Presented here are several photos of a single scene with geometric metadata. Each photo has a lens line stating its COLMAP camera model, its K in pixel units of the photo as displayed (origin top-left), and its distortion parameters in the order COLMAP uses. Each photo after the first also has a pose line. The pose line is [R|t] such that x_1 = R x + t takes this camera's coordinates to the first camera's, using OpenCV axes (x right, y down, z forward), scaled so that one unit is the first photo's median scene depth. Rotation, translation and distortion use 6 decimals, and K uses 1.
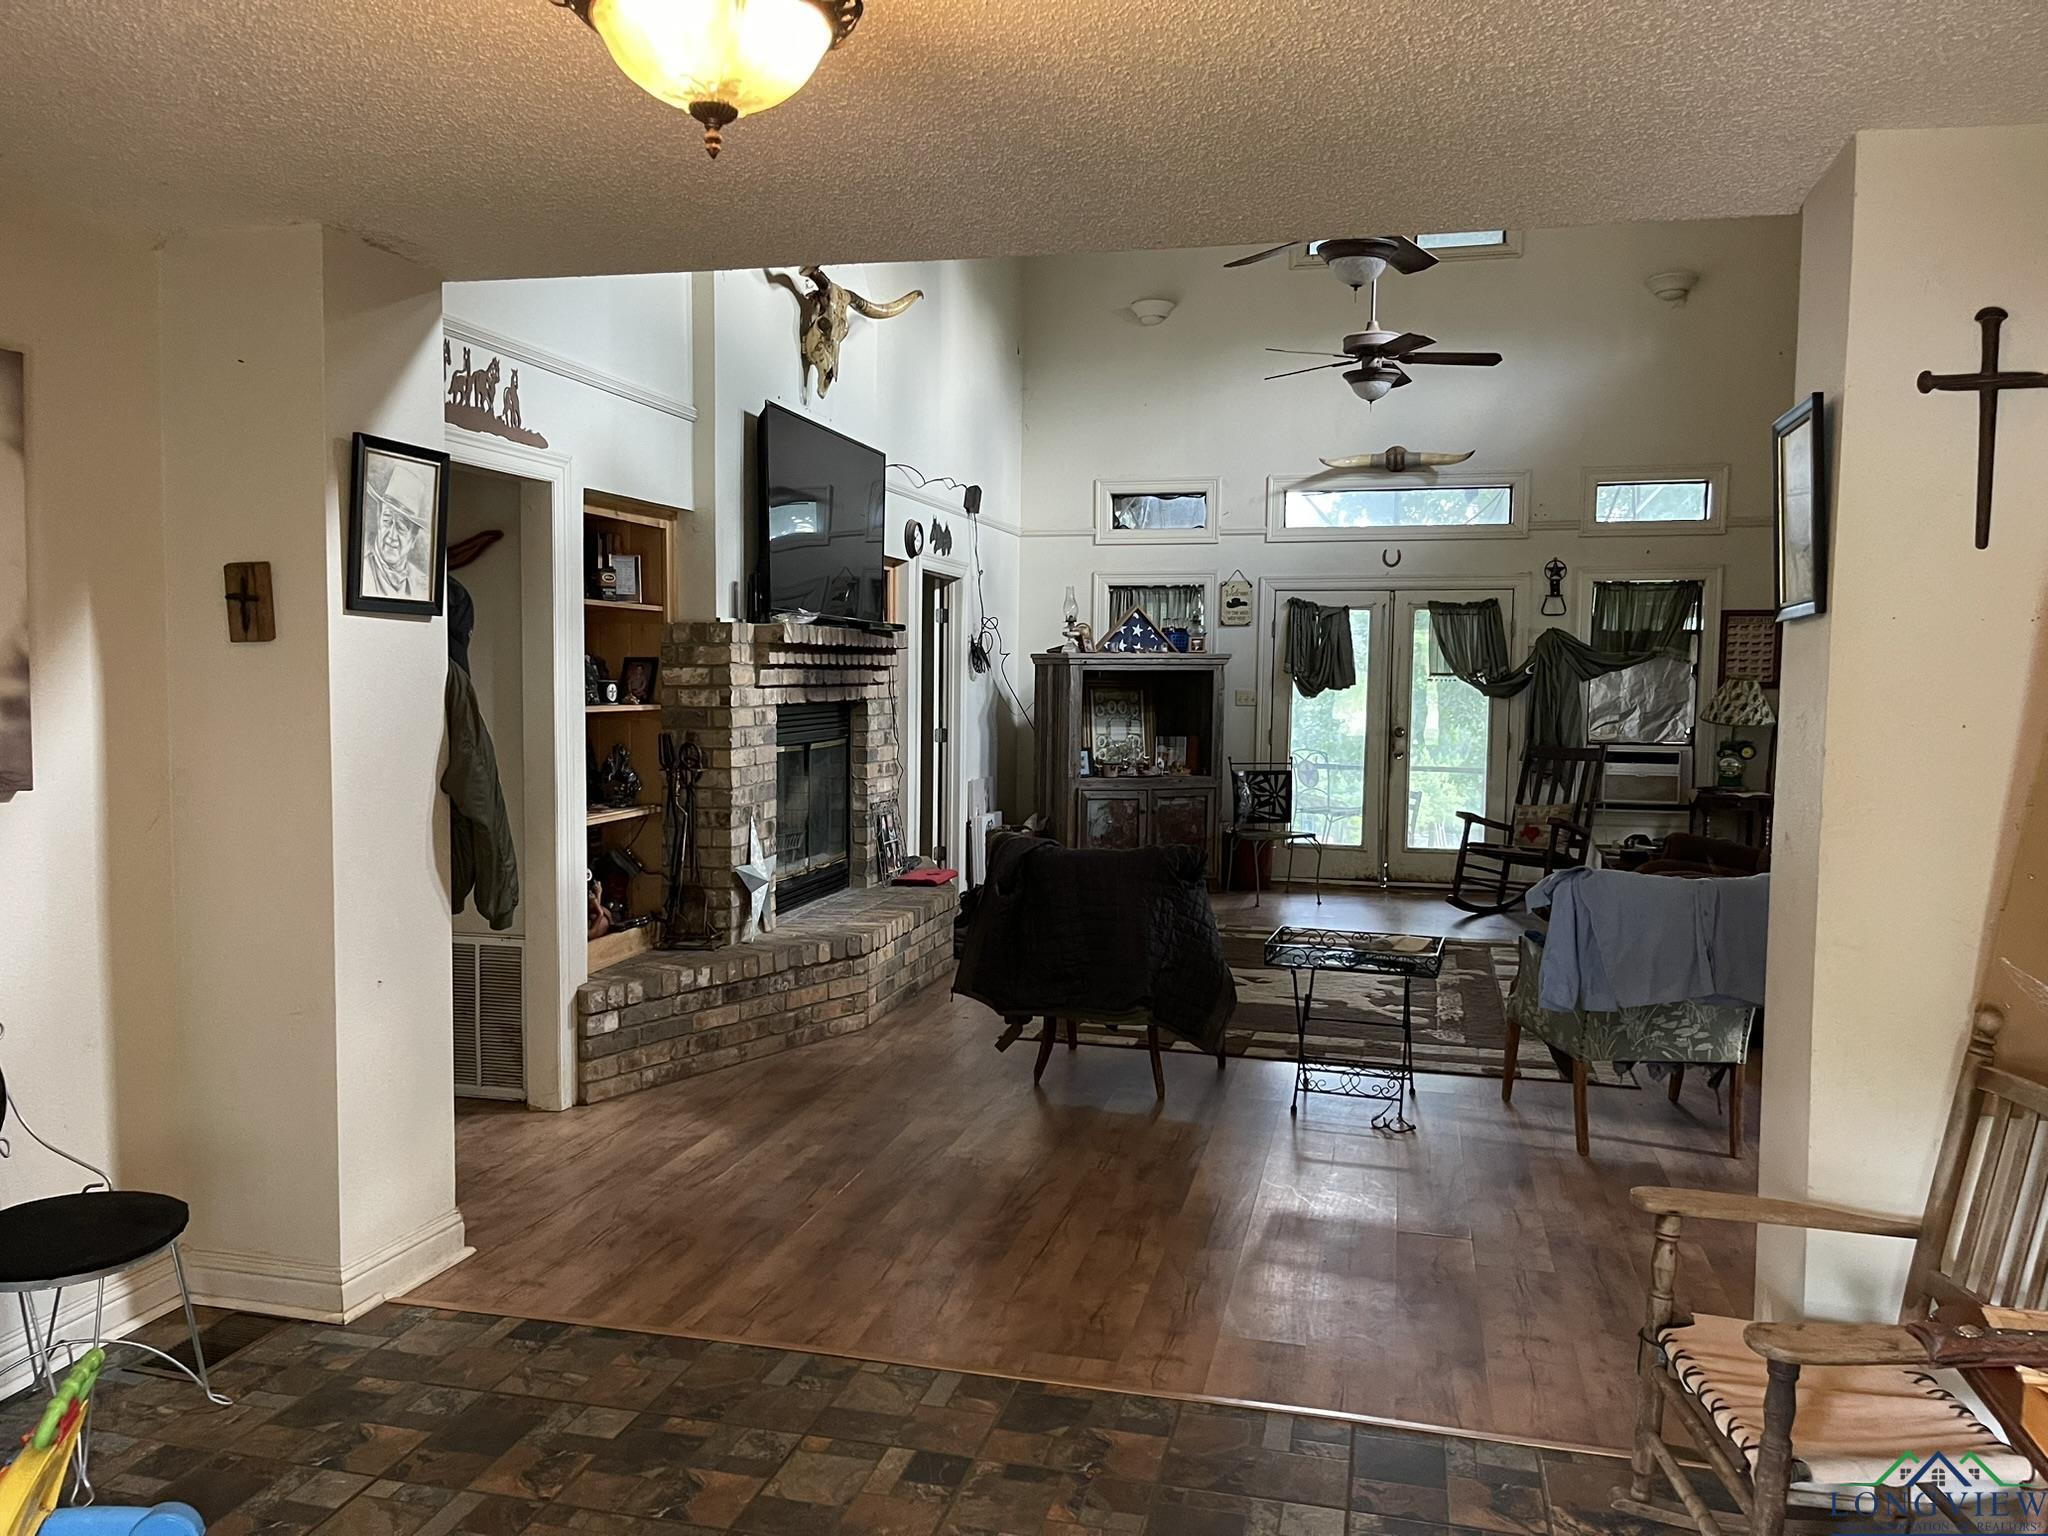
lens RADIAL K [[1546.1, 0, 1067.3], [0, 1546.1, 779.5], [0, 0, 1]] dist [0.064639, -0.075816]
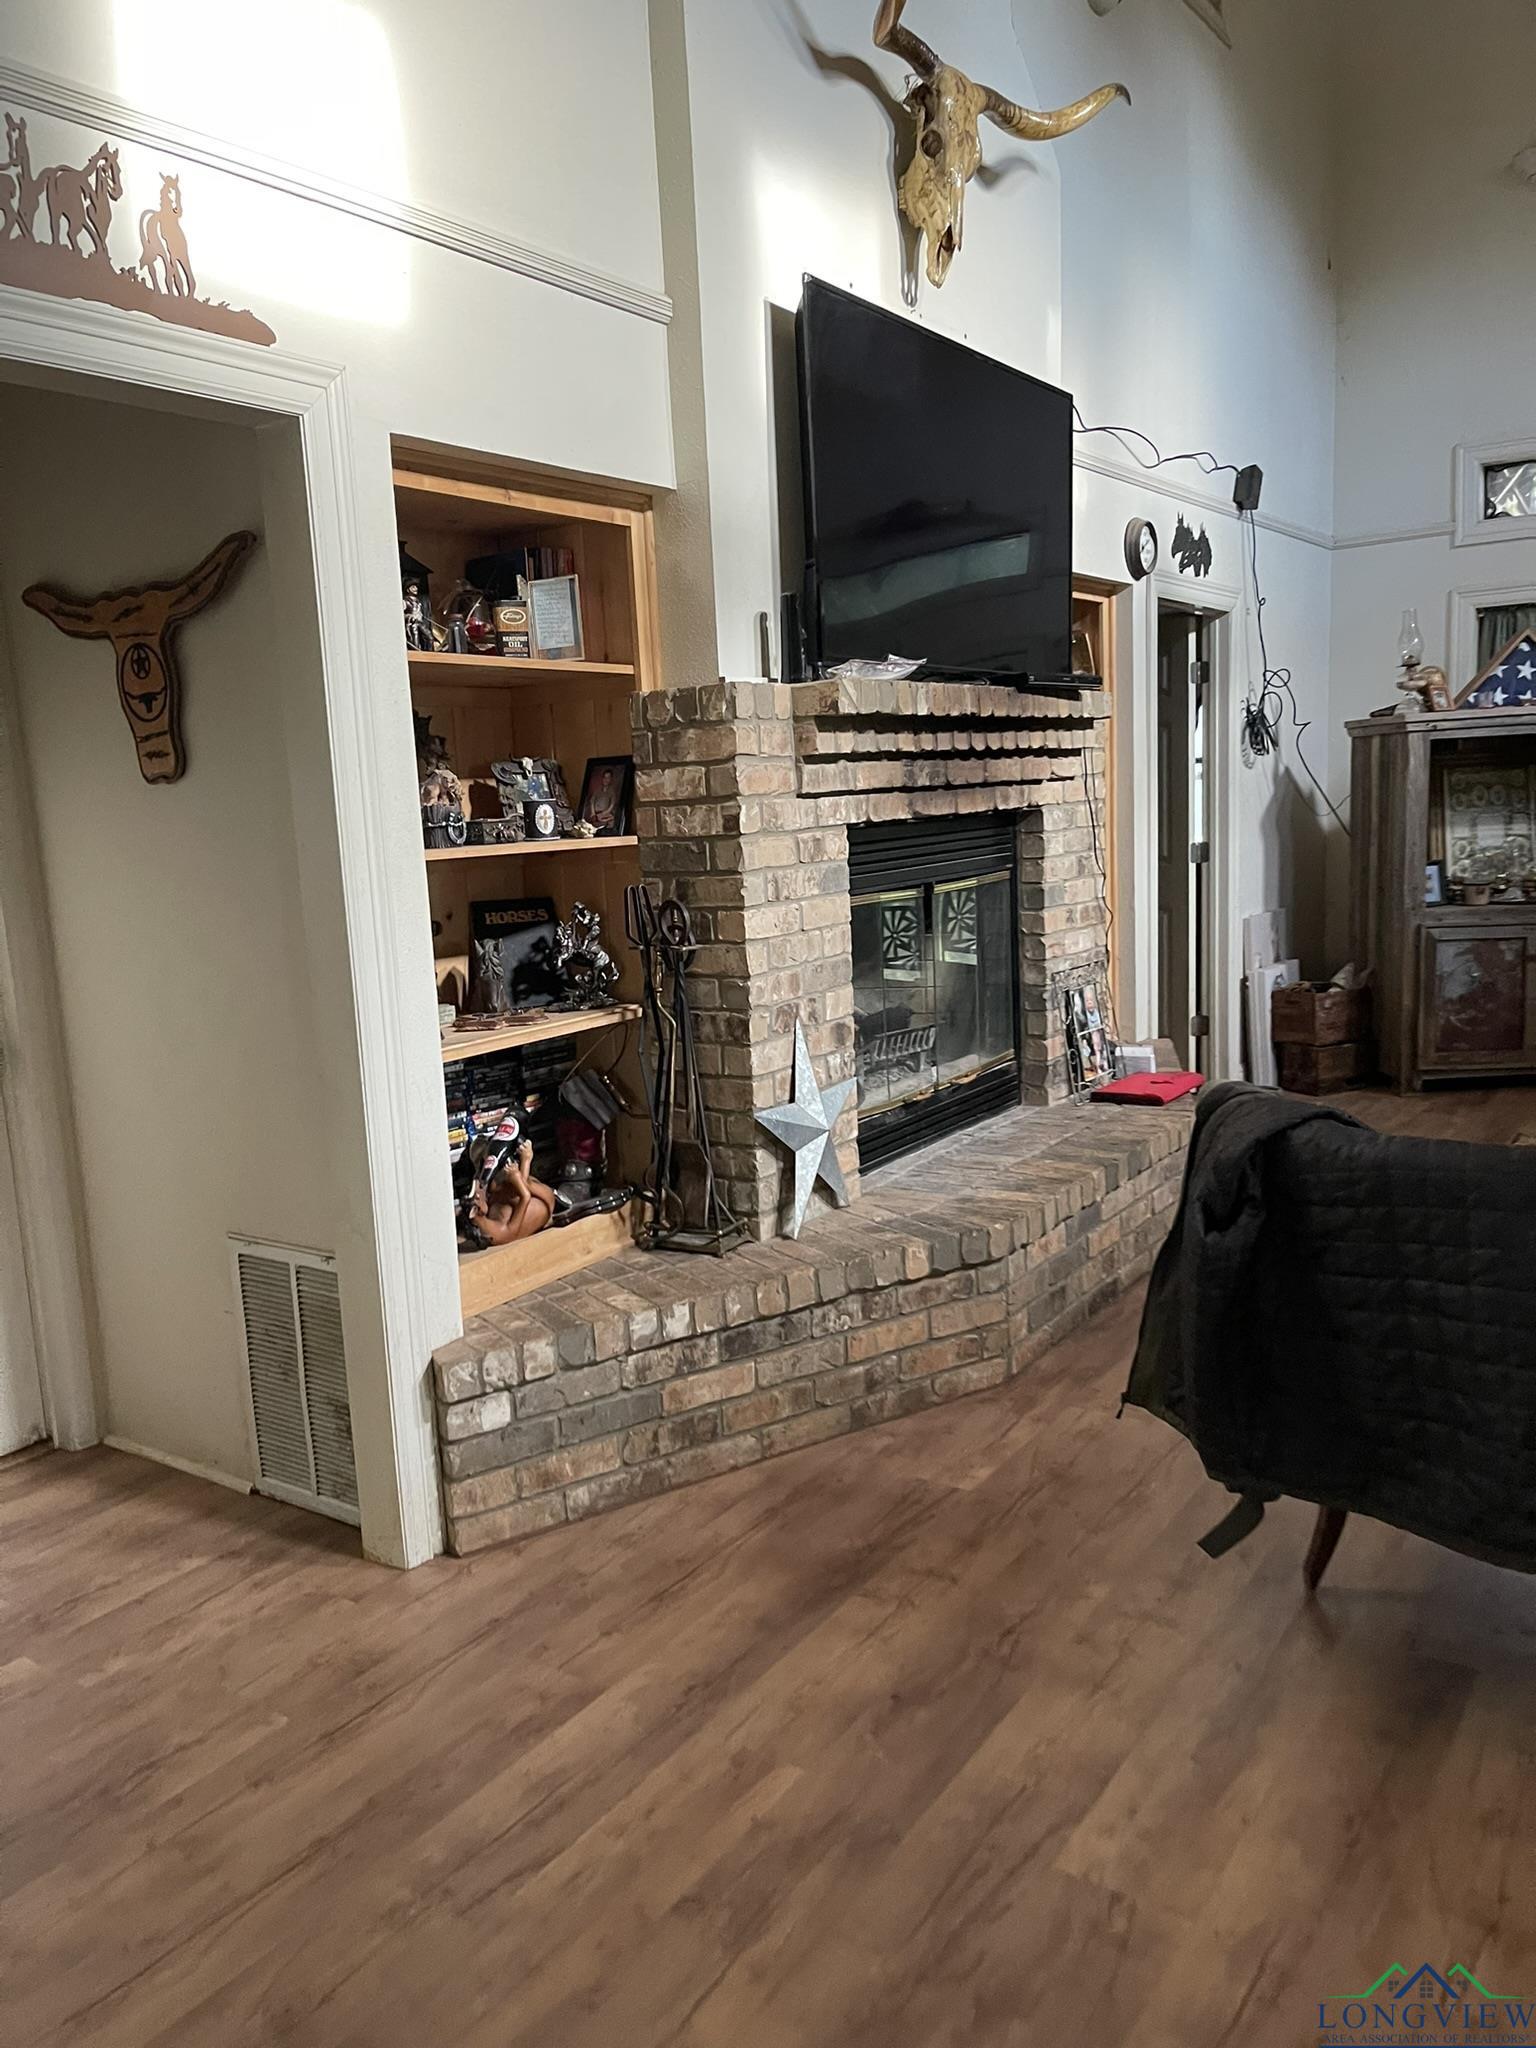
lens RADIAL K [[1546.1, 0, 759.4], [0, 1546.1, 1029.4], [0, 0, 1]] dist [0.064639, -0.075816]
pose [[0.920899, 0.002284, -0.389796, 0.010449], [0.032078, 0.996147, 0.081621, -0.020567], [0.388480, -0.087669, 0.917277, 0.455663]]
